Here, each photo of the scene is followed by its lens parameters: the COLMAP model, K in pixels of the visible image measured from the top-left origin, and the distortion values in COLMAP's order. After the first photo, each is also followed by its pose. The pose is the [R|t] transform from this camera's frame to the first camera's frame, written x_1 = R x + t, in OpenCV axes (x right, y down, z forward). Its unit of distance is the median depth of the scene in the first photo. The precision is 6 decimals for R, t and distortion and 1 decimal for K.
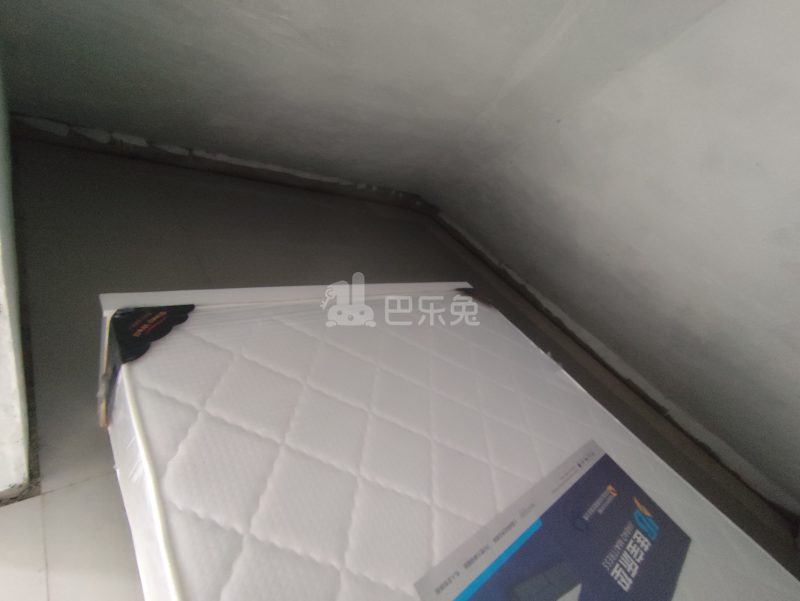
lens RADIAL K [[362.0, 0, 400.0], [0, 362.0, 300.5], [0, 0, 1]] dist [-0.039785, 0.022424]
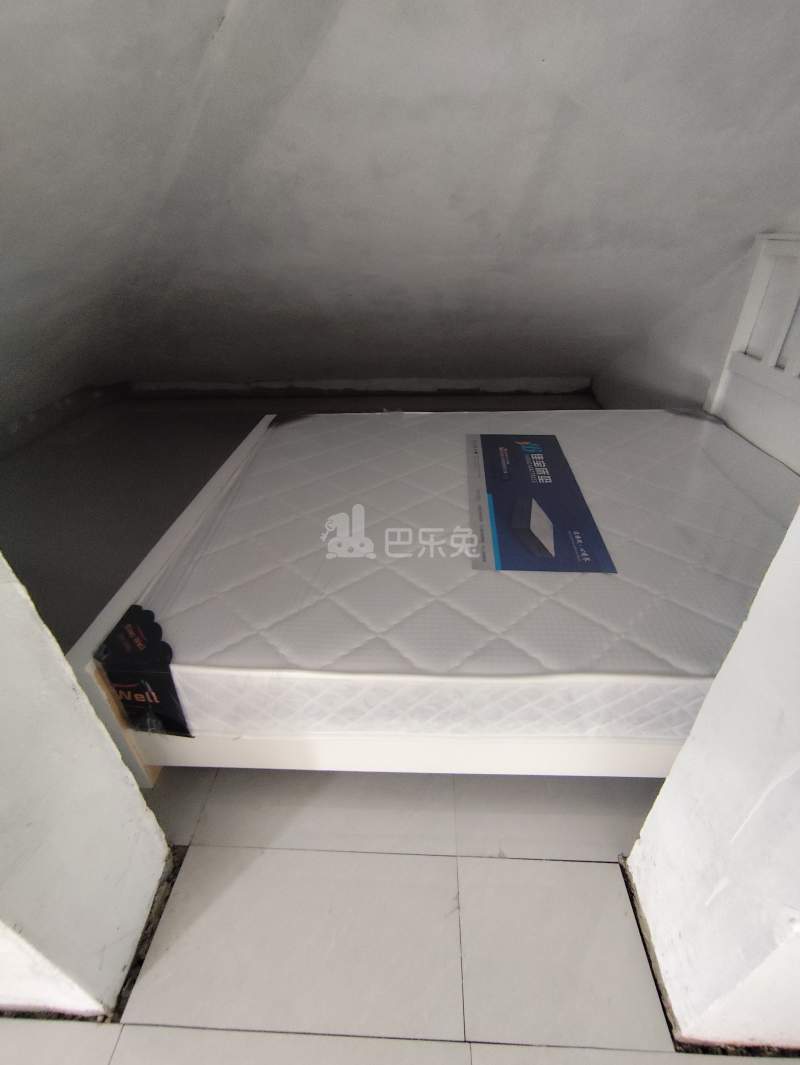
lens RADIAL K [[481.9, 0, 400.0], [0, 481.9, 532.5], [0, 0, 1]] dist [-0.039785, 0.022424]
pose [[0.597392, -0.733215, 0.324836, -0.463618], [0.652016, 0.679902, 0.335572, -0.080043], [-0.466903, 0.011330, 0.884236, -0.384011]]
